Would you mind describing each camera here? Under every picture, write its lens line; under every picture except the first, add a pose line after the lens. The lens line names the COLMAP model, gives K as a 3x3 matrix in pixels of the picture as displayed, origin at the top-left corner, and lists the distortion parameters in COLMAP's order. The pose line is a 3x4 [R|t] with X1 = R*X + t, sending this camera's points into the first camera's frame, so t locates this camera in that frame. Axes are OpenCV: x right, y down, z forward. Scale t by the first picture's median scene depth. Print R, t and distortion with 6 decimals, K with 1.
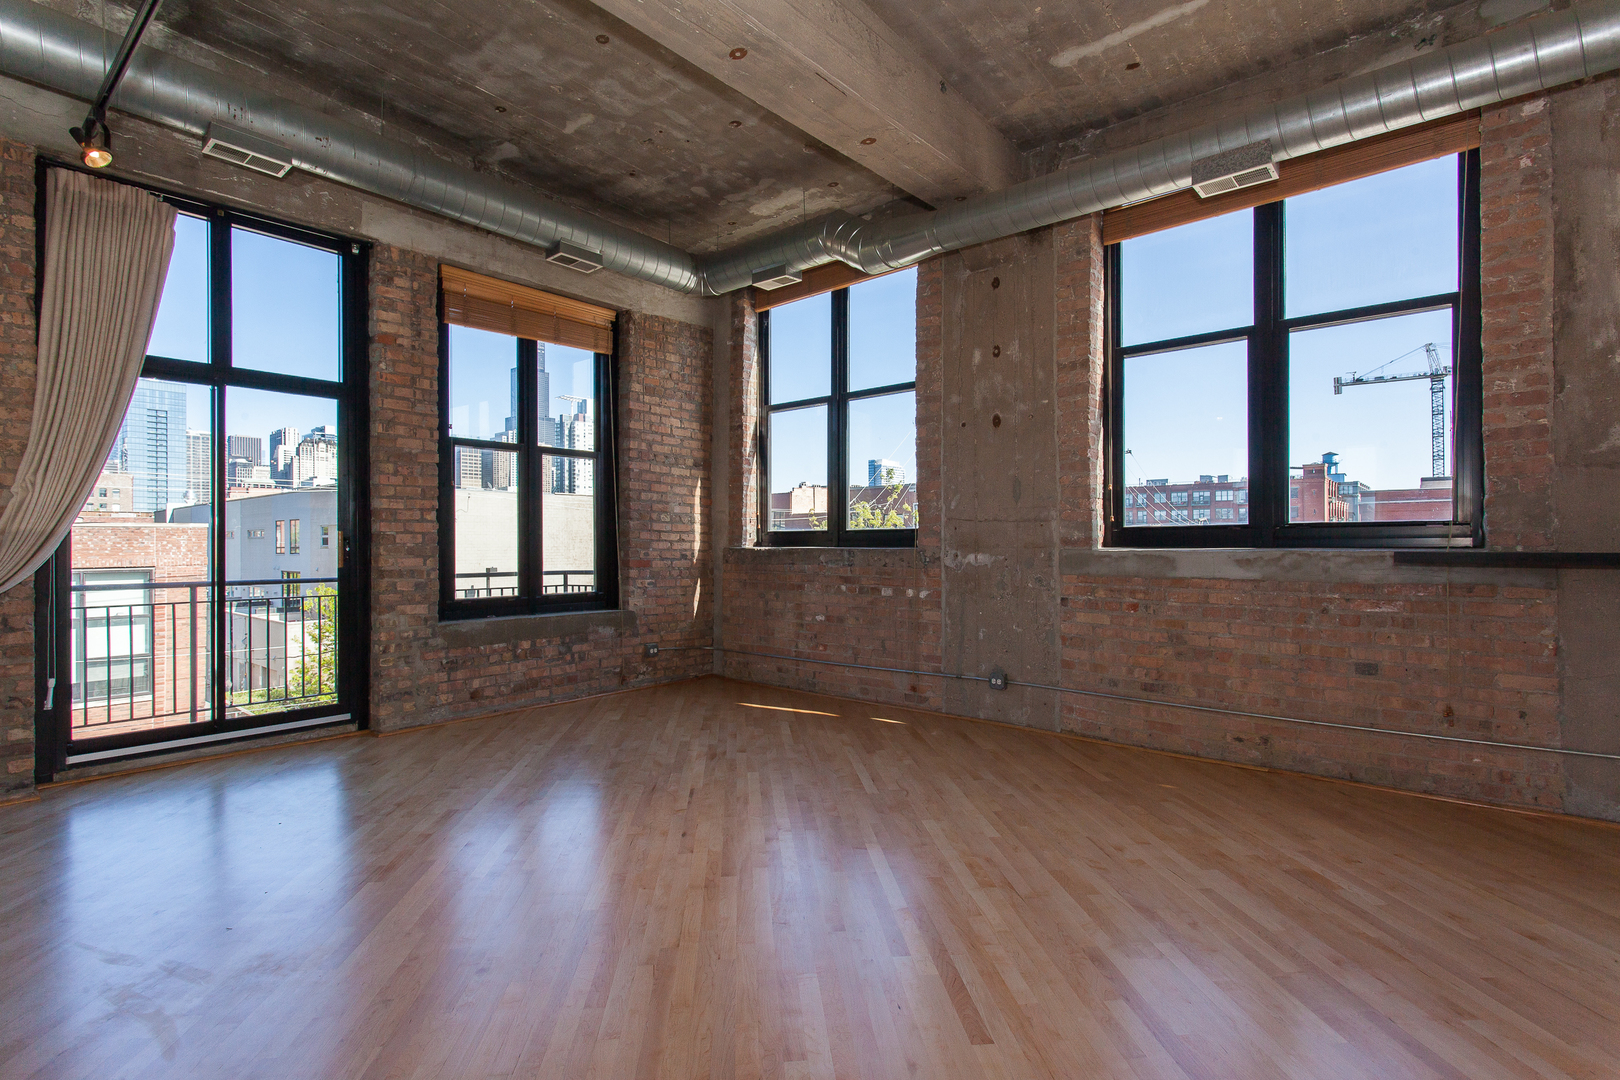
lens RADIAL K [[784.7, 0, 797.0], [0, 784.7, 539.2], [0, 0, 1]] dist [0.008300, 0.000871]
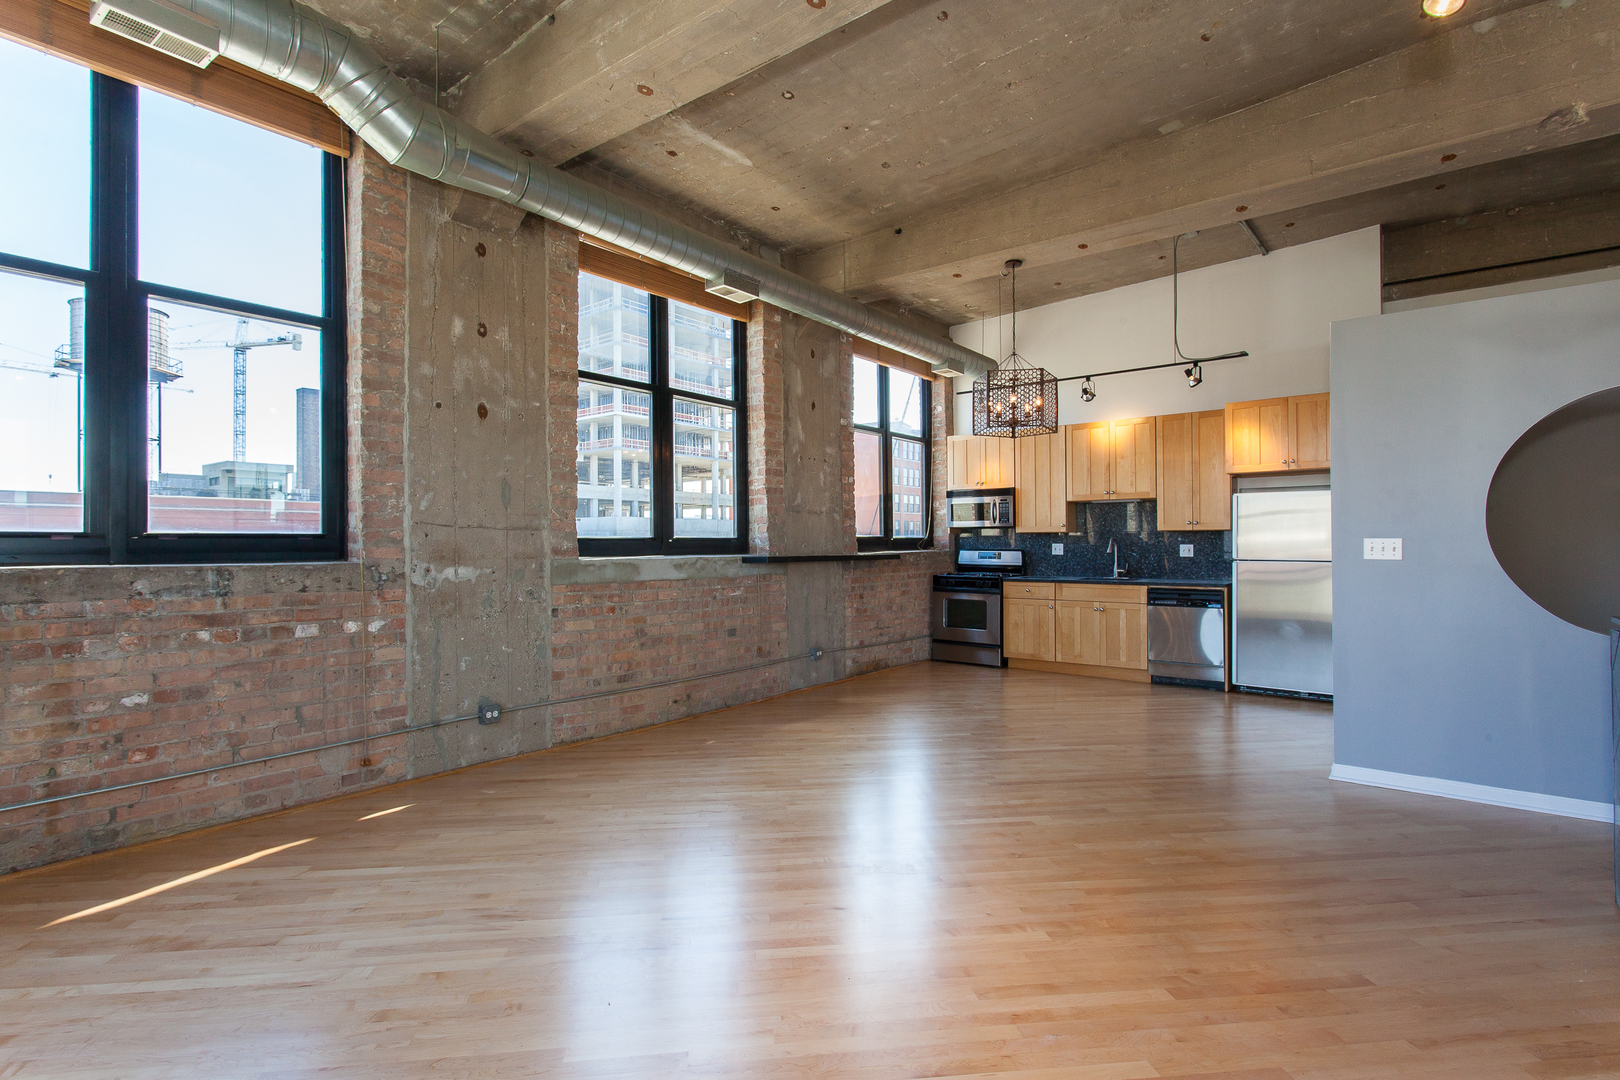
lens RADIAL K [[784.7, 0, 813.9], [0, 784.7, 539.7], [0, 0, 1]] dist [0.008300, 0.000871]
pose [[-0.053577, 0.011748, 0.998495, -0.609567], [0.001148, 0.999931, -0.011703, 0.000255], [-0.998563, 0.000520, -0.053586, 0.673397]]
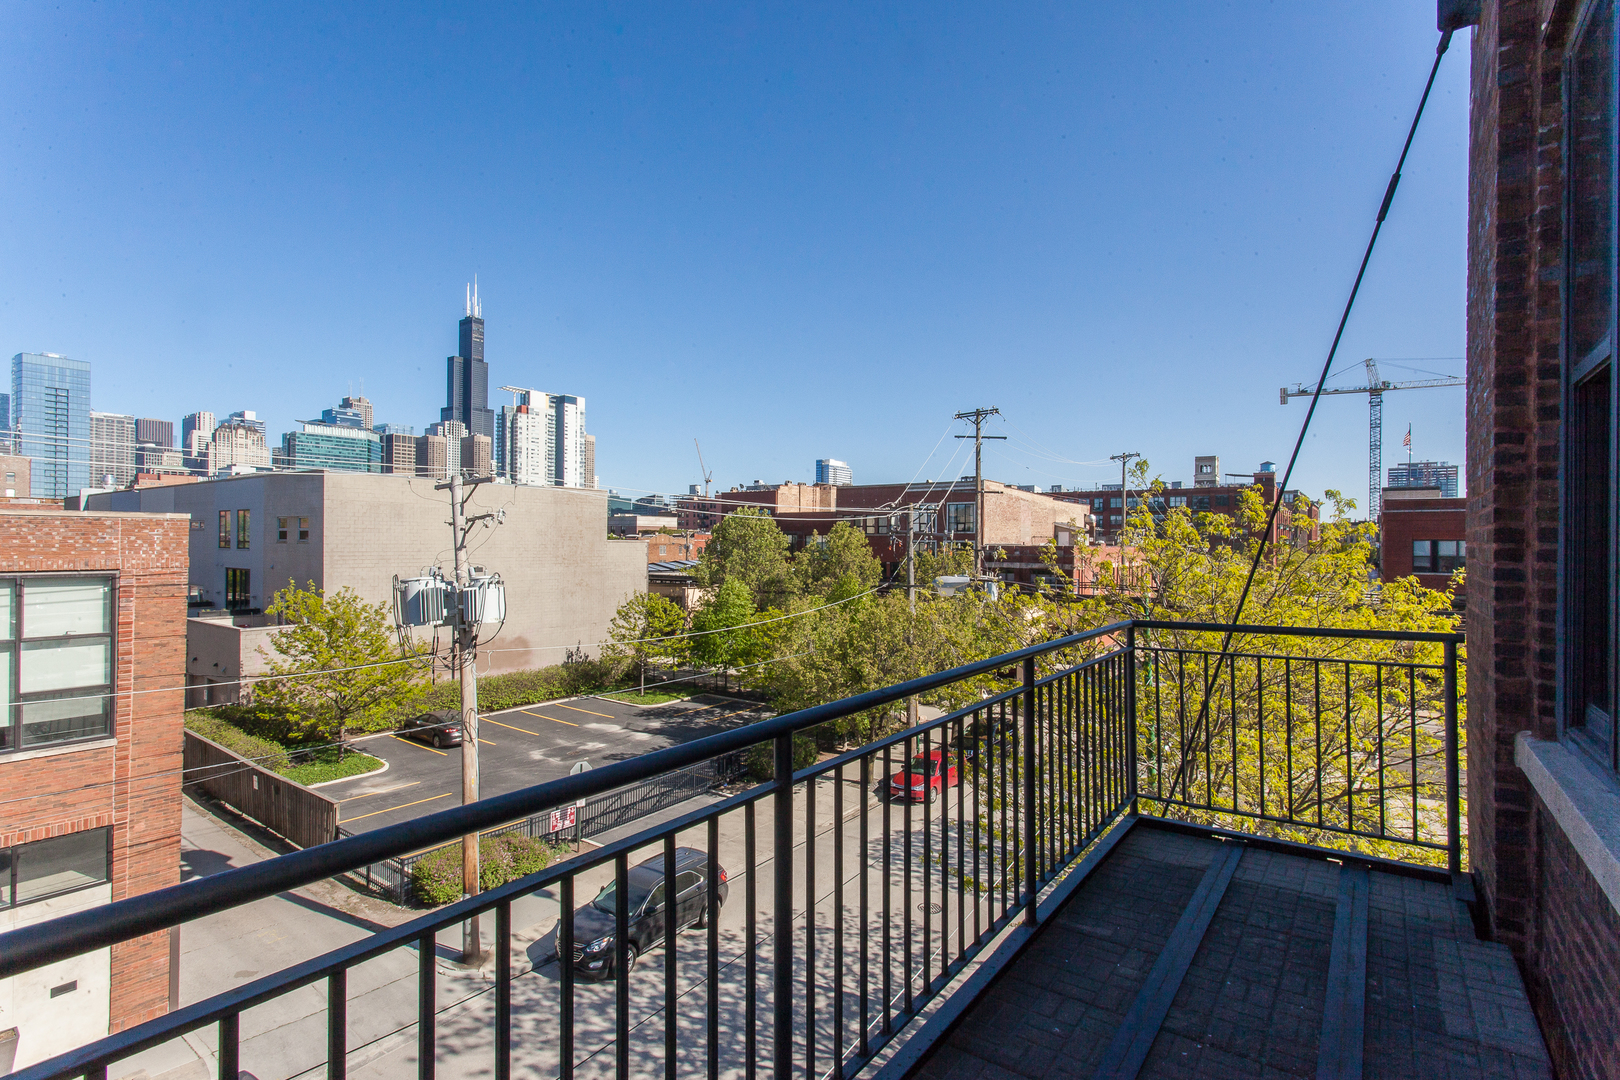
lens RADIAL K [[784.7, 0, 800.0], [0, 784.7, 538.3], [0, 0, 1]] dist [0.008300, 0.000871]
pose [[0.997049, 0.014100, 0.075465, -0.282517], [-0.014144, 0.999900, 0.000051, -0.008599], [-0.075457, -0.001118, 0.997148, 0.287923]]
